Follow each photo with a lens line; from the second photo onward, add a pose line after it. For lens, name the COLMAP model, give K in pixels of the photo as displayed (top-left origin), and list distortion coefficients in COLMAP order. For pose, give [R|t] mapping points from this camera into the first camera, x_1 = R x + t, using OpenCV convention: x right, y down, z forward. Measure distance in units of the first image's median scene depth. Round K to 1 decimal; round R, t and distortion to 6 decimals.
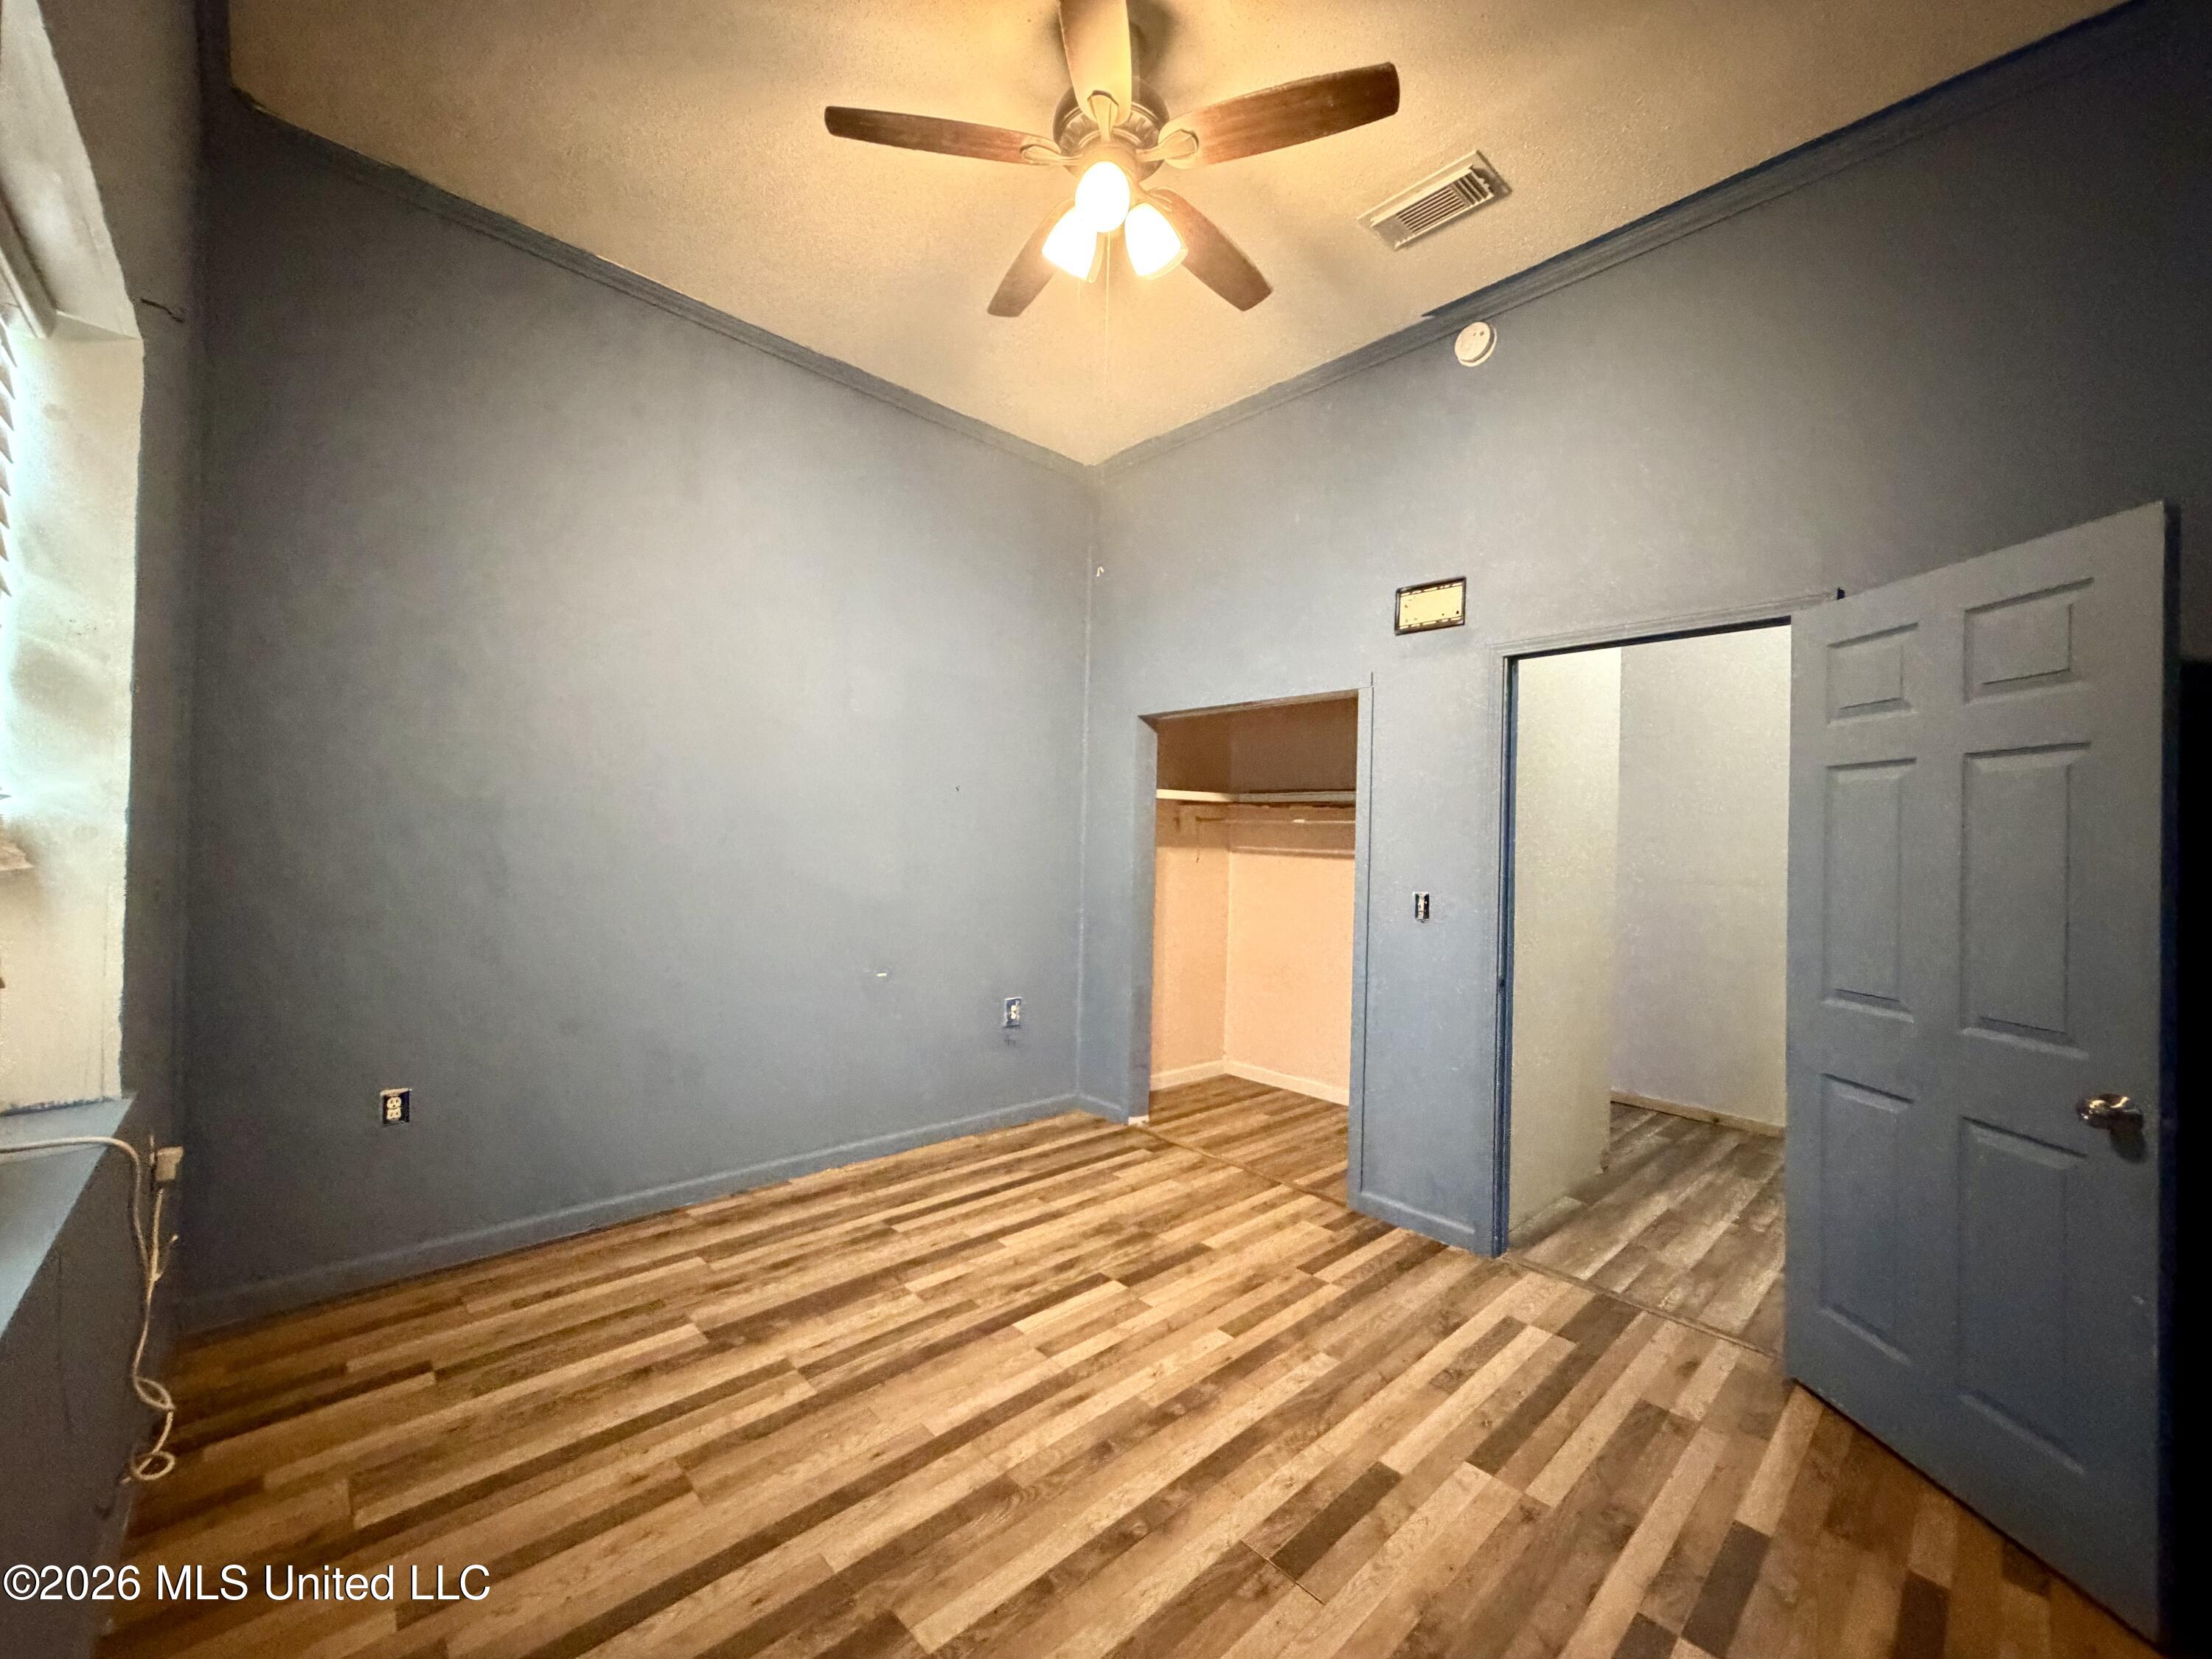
lens RADIAL K [[879.0, 0, 1100.6], [0, 879.0, 825.5], [0, 0, 1]] dist [0.001261, -0.000182]
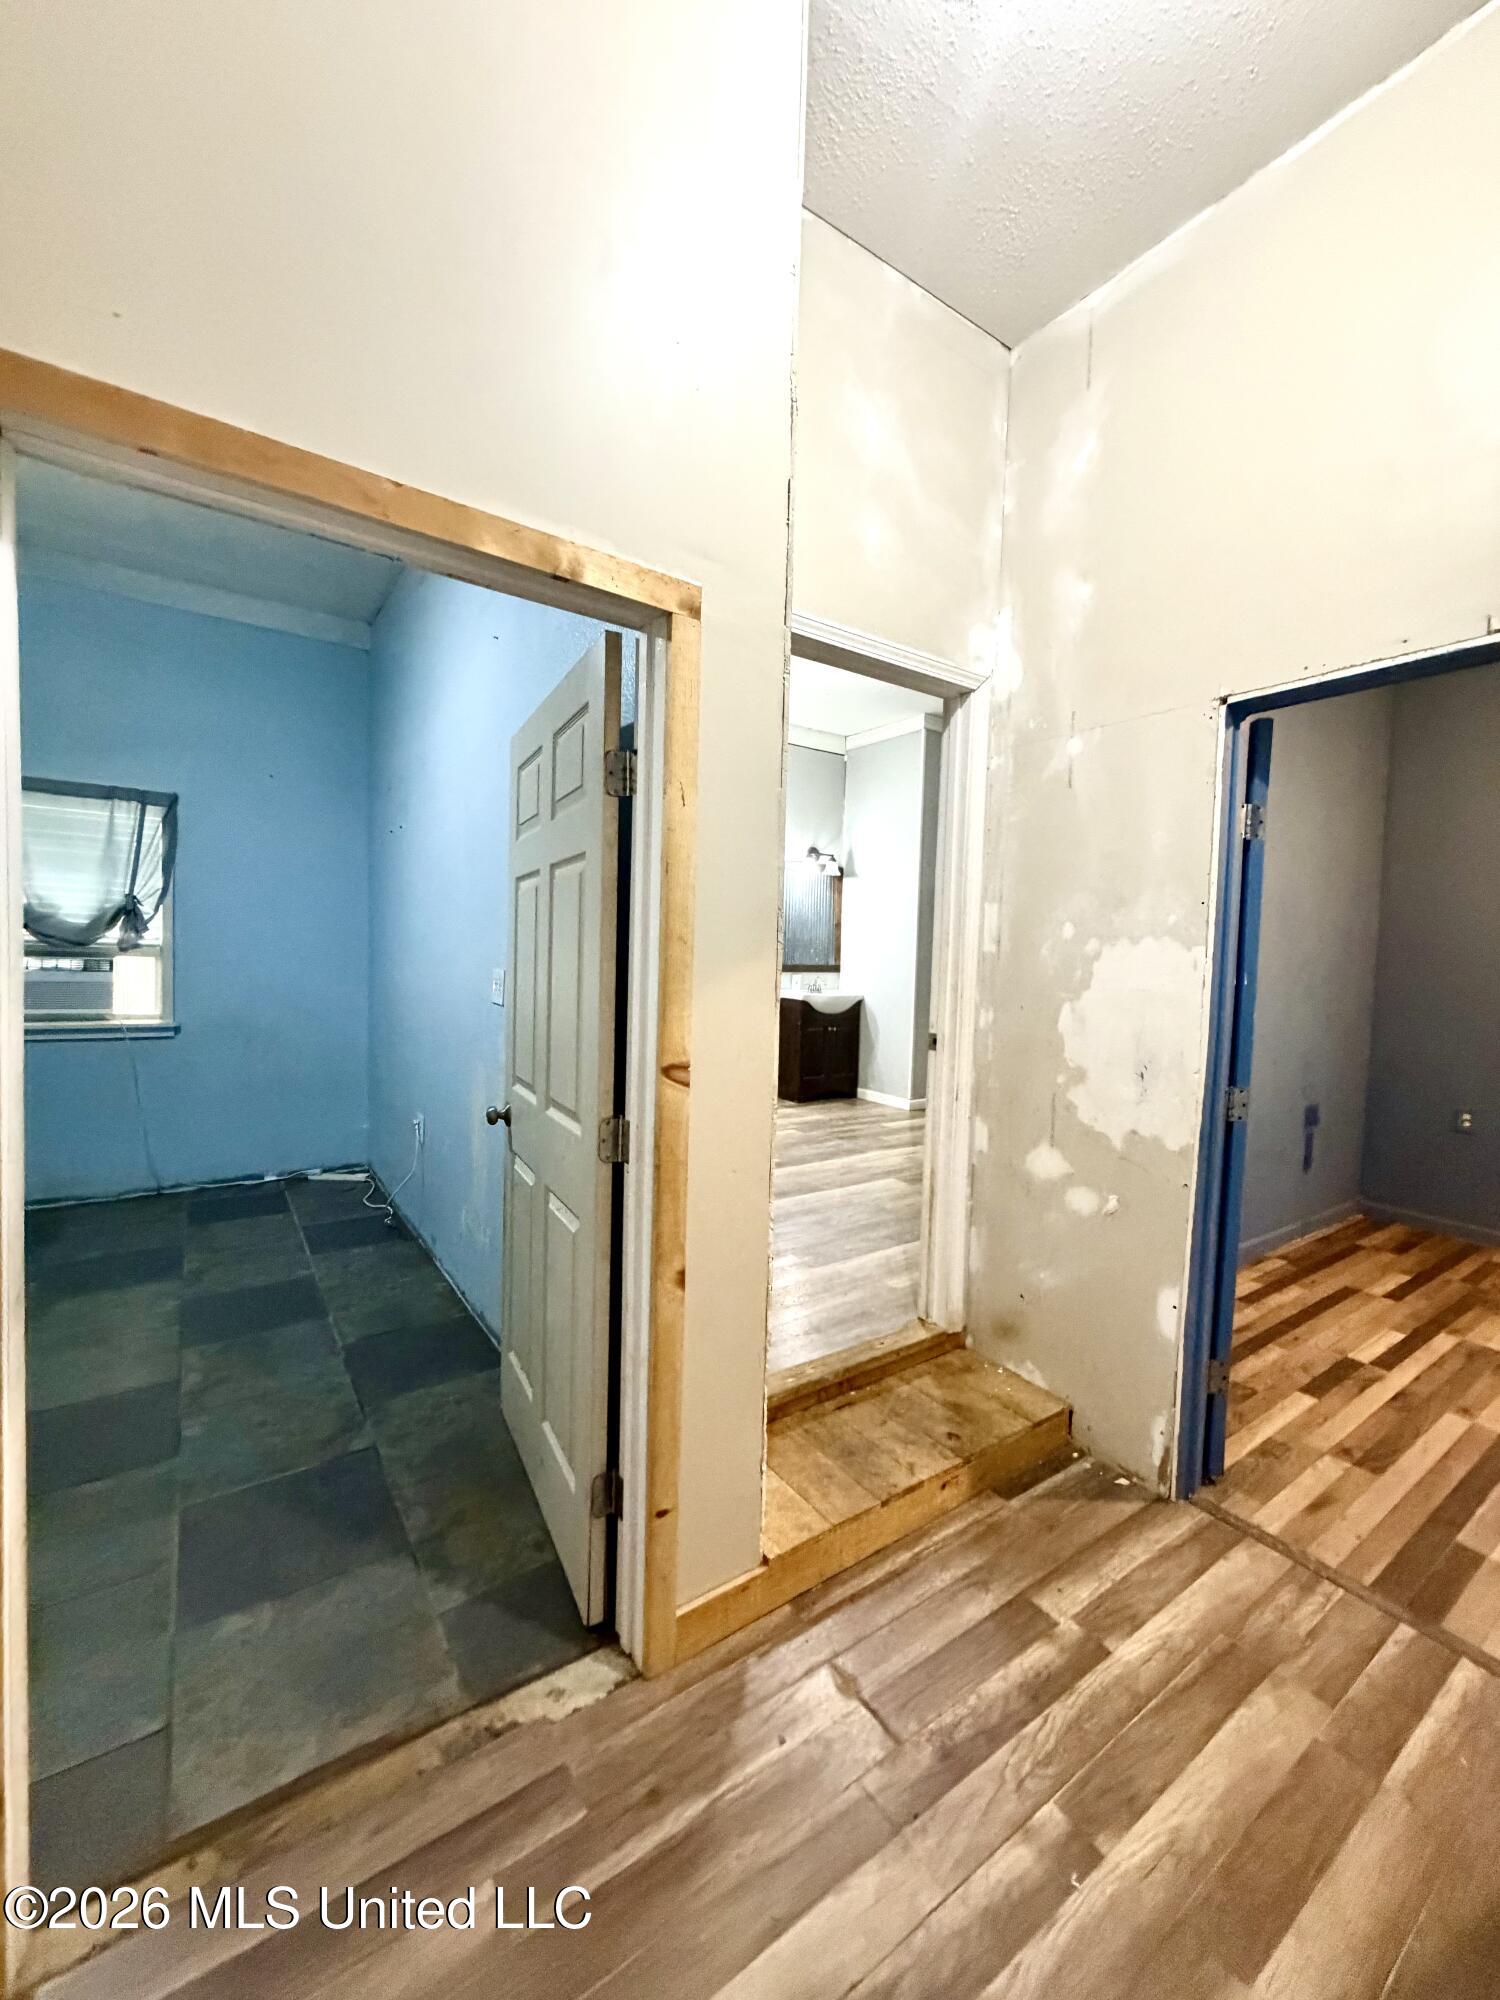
lens RADIAL K [[794.8, 0, 750.0], [0, 794.8, 1000.0], [0, 0, 1]] dist [0.001261, -0.000182]
pose [[-0.987561, -0.059954, 0.145359, 1.222067], [-0.053986, 0.997542, 0.044668, 0.055102], [-0.147680, 0.036265, -0.988370, 1.980618]]
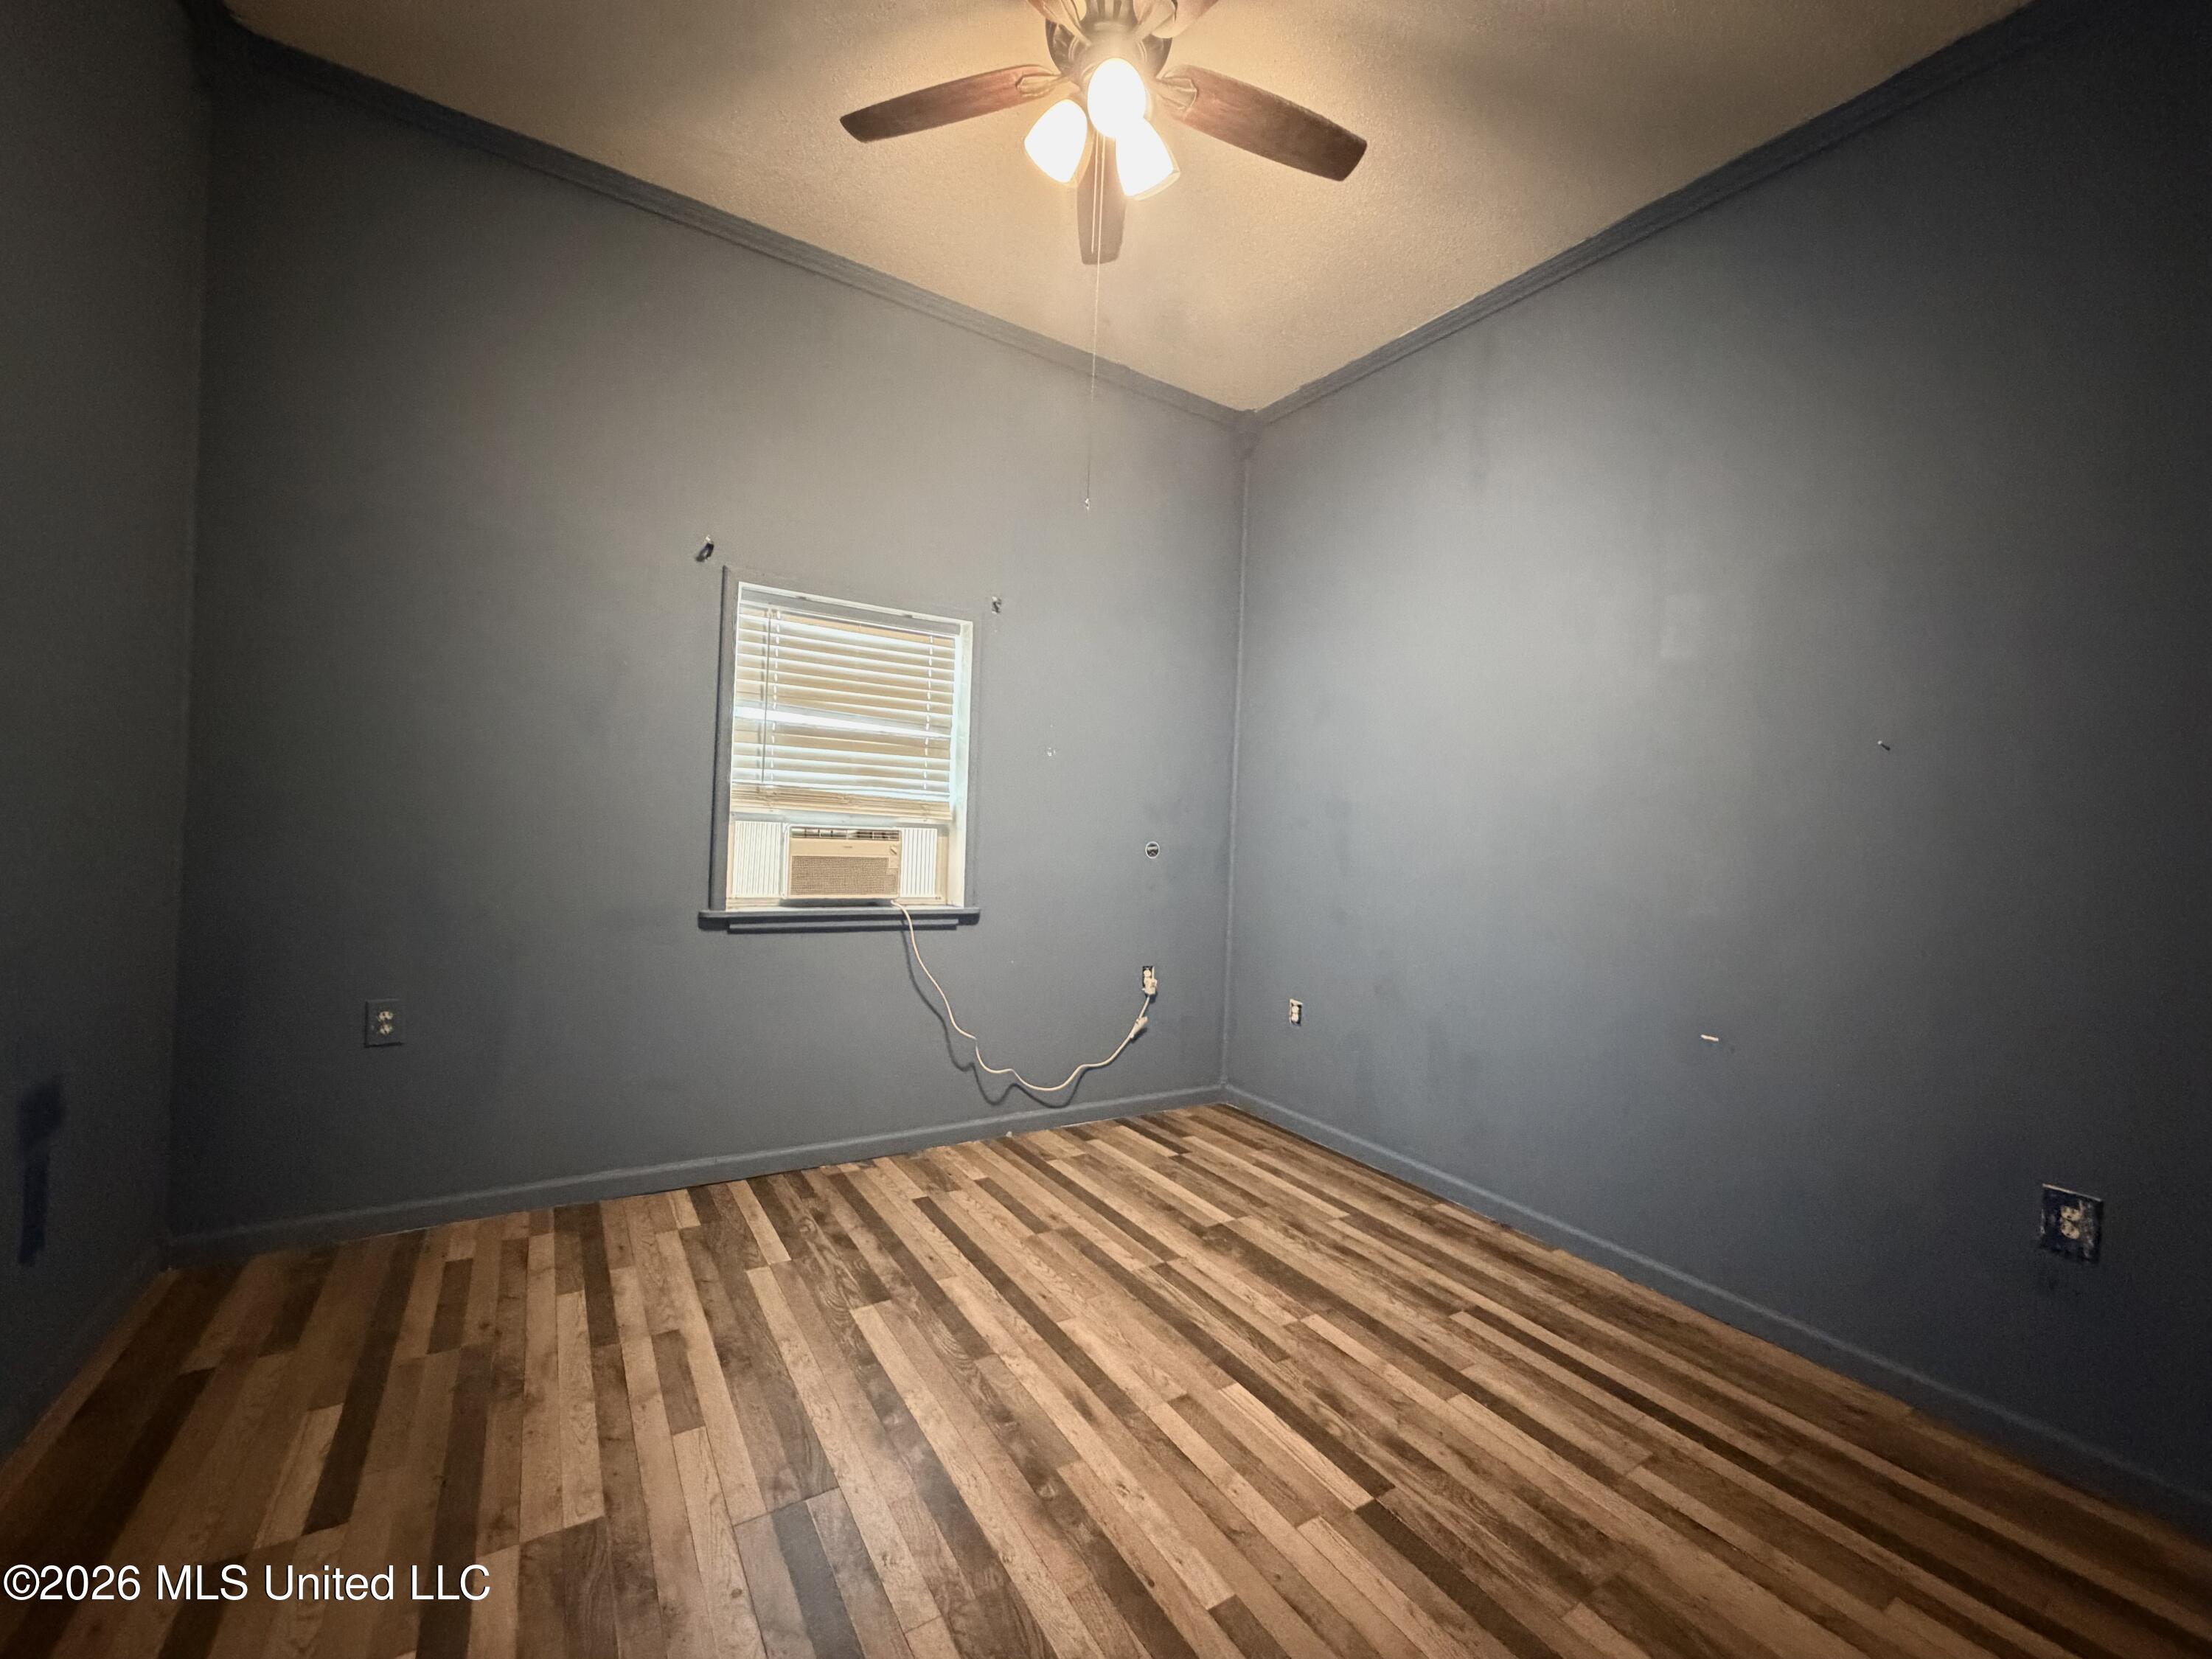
lens RADIAL K [[879.0, 0, 1100.6], [0, 879.0, 825.5], [0, 0, 1]] dist [0.001261, -0.000182]
pose [[-0.183977, -0.038110, -0.982191, 0.803688], [-0.036494, 0.998824, -0.031919, 0.074152], [0.982253, 0.029972, -0.185152, 1.062989]]
